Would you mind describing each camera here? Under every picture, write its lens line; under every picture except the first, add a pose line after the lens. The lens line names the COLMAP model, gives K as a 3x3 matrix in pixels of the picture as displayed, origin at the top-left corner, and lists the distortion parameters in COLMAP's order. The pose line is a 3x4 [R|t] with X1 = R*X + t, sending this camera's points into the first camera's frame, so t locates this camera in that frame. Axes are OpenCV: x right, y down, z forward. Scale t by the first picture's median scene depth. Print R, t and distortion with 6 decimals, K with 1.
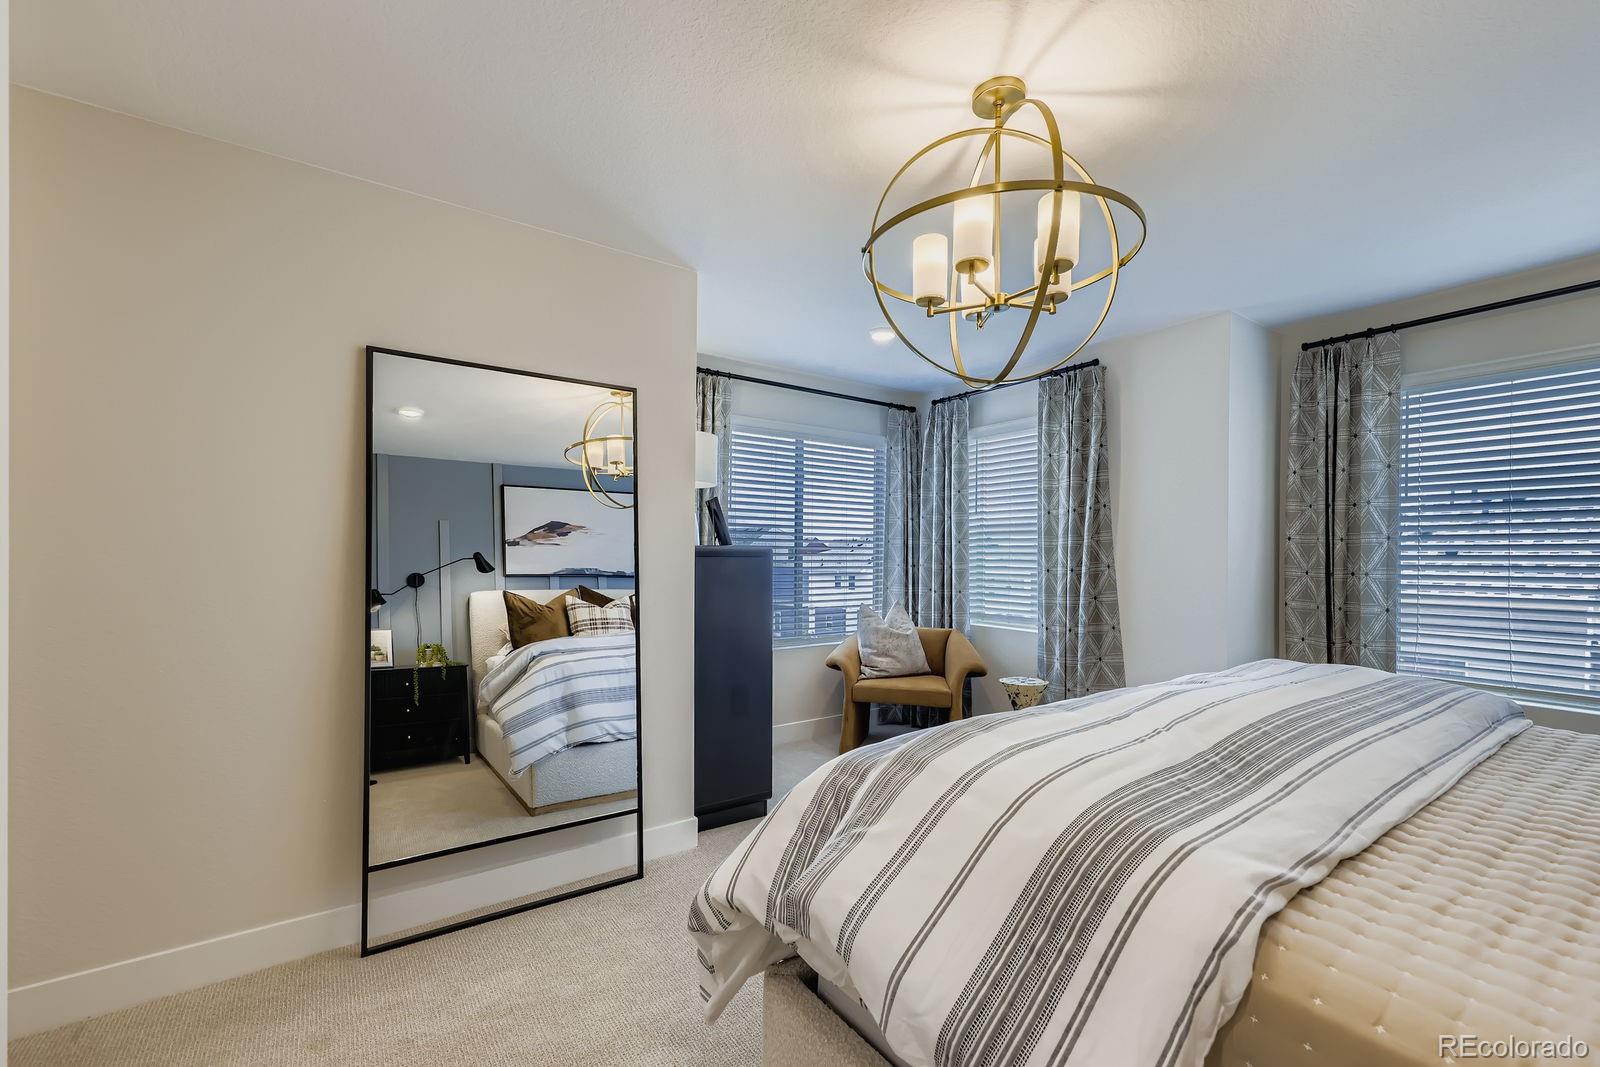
lens RADIAL K [[650.9, 0, 798.0], [0, 650.9, 547.0], [0, 0, 1]] dist [-0.000065, 0.000022]
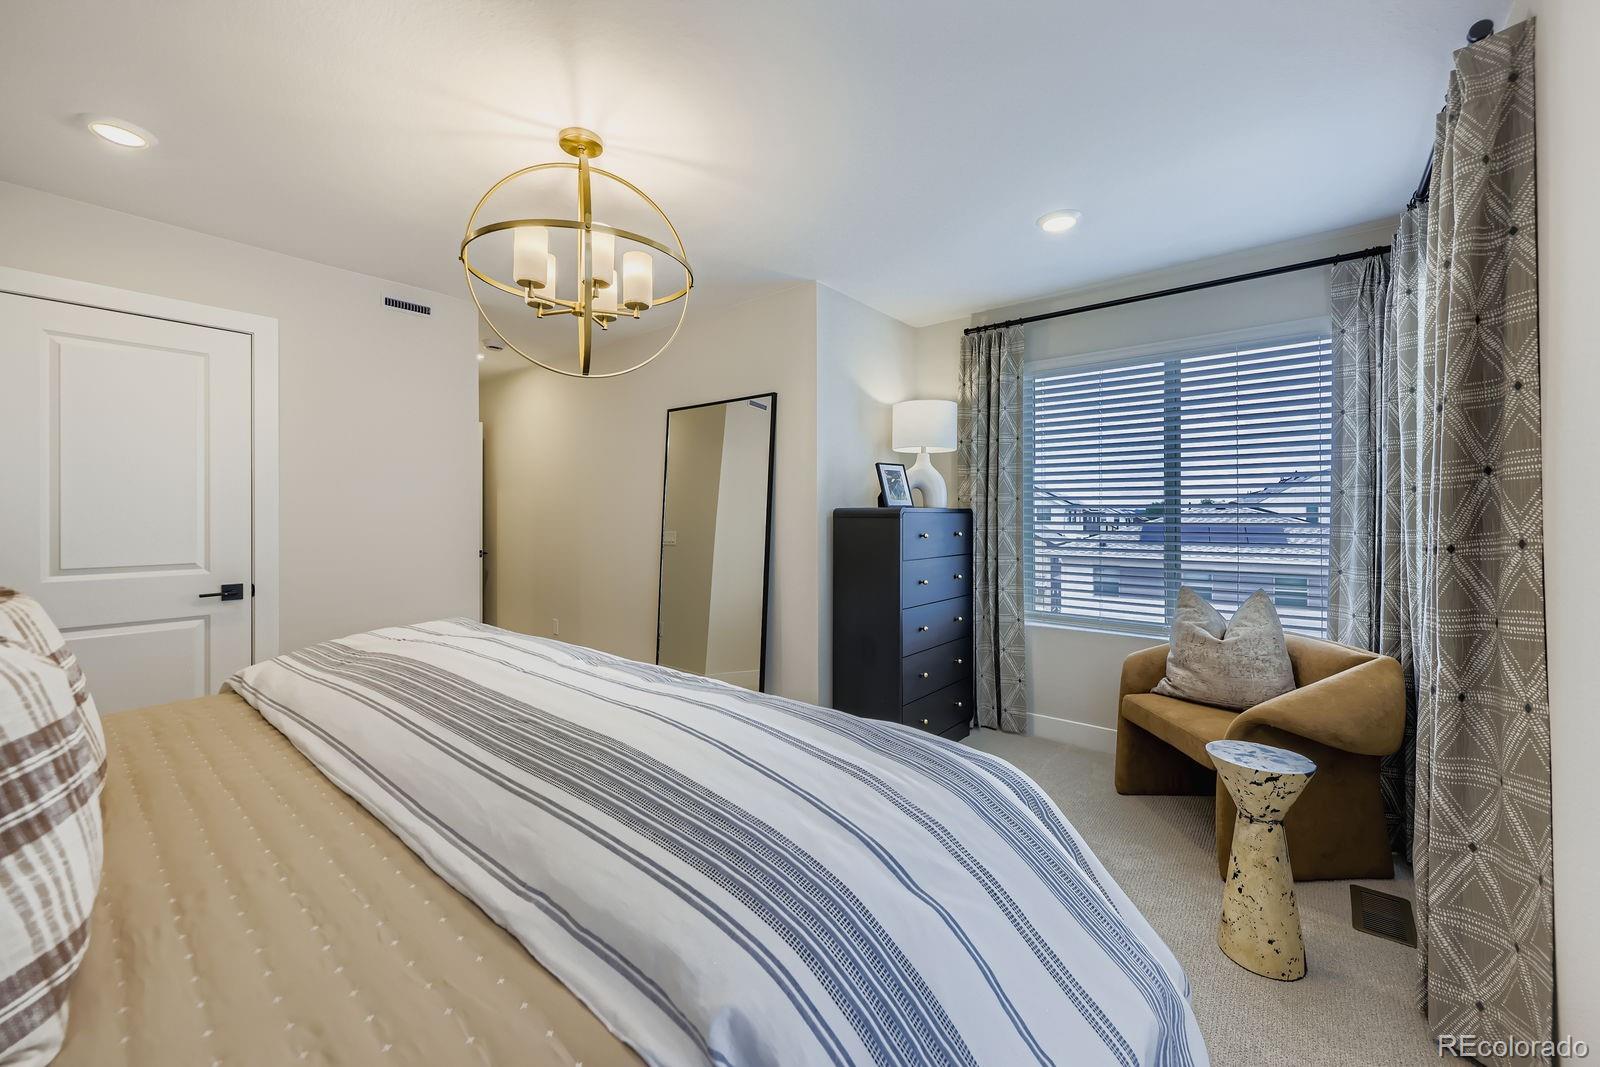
lens RADIAL K [[630.6, 0, 799.4], [0, 630.6, 523.0], [0, 0, 1]] dist [0.000350, 0.000078]
pose [[0.264427, 0.008814, -0.964366, 0.713057], [0.009572, 0.999885, 0.011764, 0.008524], [0.964358, -0.012342, 0.264312, 0.489136]]
